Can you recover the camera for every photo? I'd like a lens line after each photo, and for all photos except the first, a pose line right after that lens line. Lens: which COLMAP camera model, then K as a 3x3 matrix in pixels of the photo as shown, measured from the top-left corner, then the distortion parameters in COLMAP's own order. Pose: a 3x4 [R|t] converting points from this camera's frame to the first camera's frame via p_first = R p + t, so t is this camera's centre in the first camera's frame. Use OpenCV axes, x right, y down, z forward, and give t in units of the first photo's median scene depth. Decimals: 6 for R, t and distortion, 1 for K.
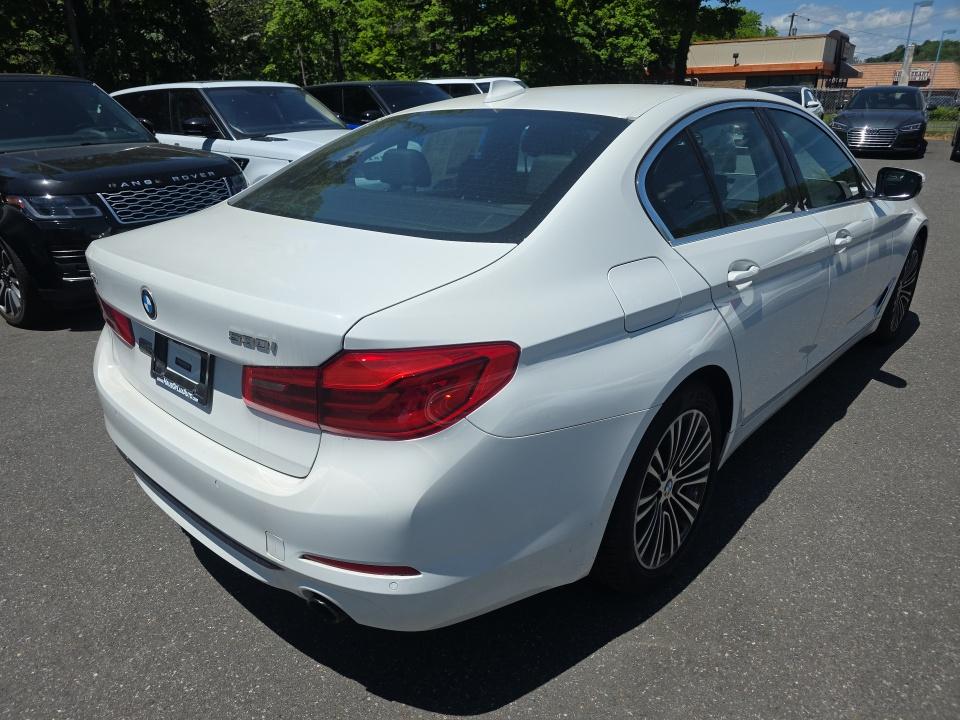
lens RADIAL K [[669.1, 0, 475.0], [0, 669.1, 365.3], [0, 0, 1]] dist [-0.007515, -0.002987]
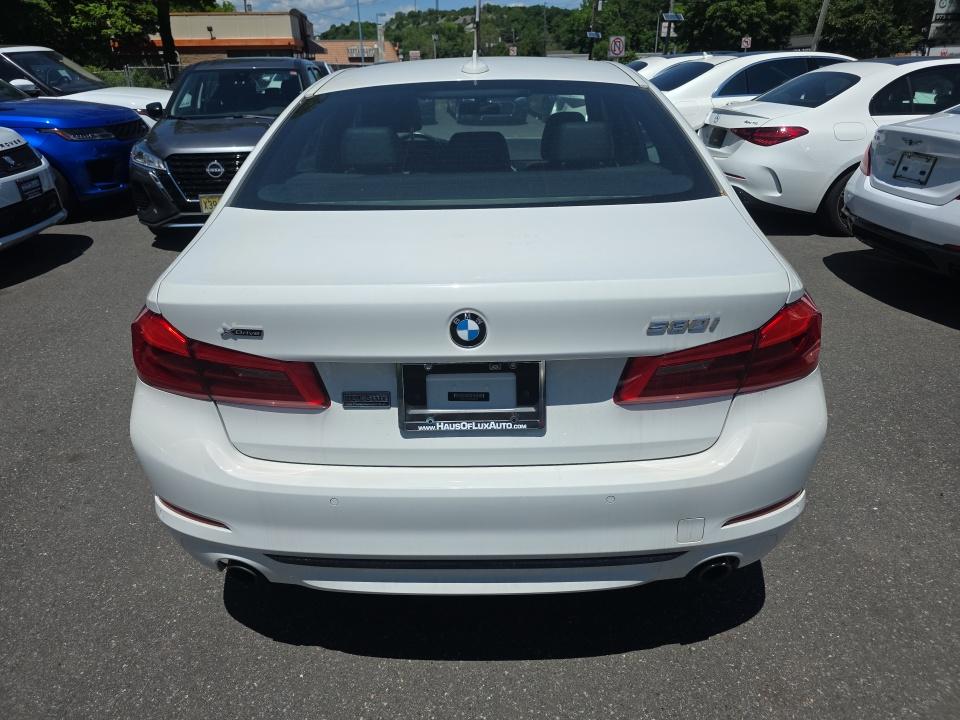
lens RADIAL K [[669.1, 0, 474.1], [0, 669.1, 351.4], [0, 0, 1]] dist [-0.007515, -0.002987]
pose [[0.744960, -0.255515, 0.616236, -0.065911], [0.246255, 0.963829, 0.101947, -0.009743], [-0.619995, 0.075805, 0.780935, 0.025523]]
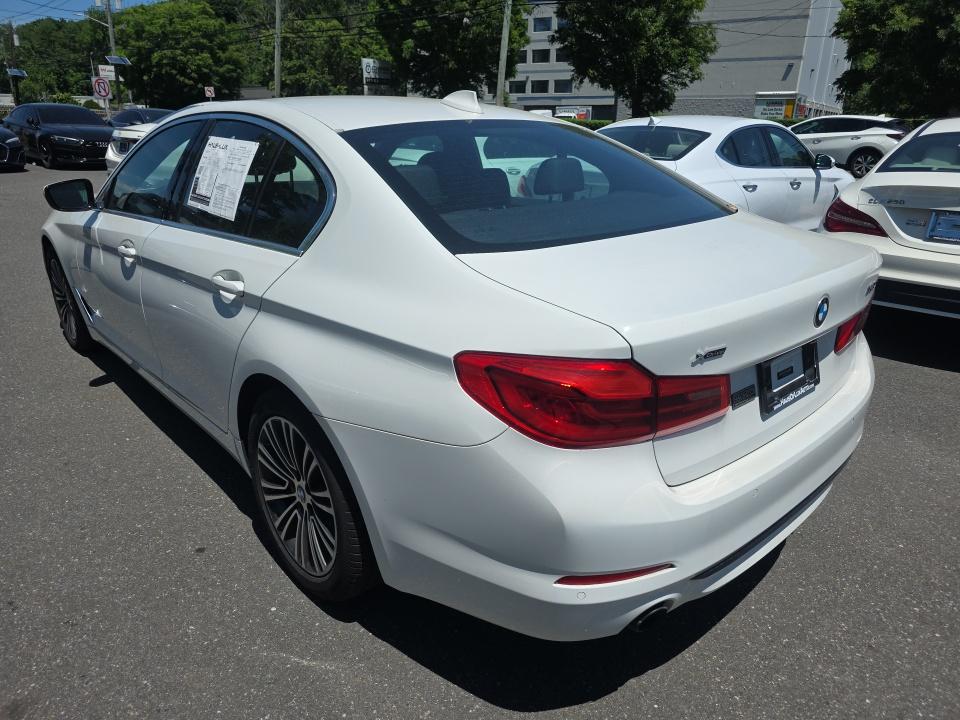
lens RADIAL K [[669.1, 0, 481.5], [0, 669.1, 360.6], [0, 0, 1]] dist [-0.007515, -0.002987]
pose [[0.066396, -0.318972, 0.945436, -0.100839], [0.337862, 0.898741, 0.279491, -0.032373], [-0.938851, 0.300869, 0.167441, 0.089952]]
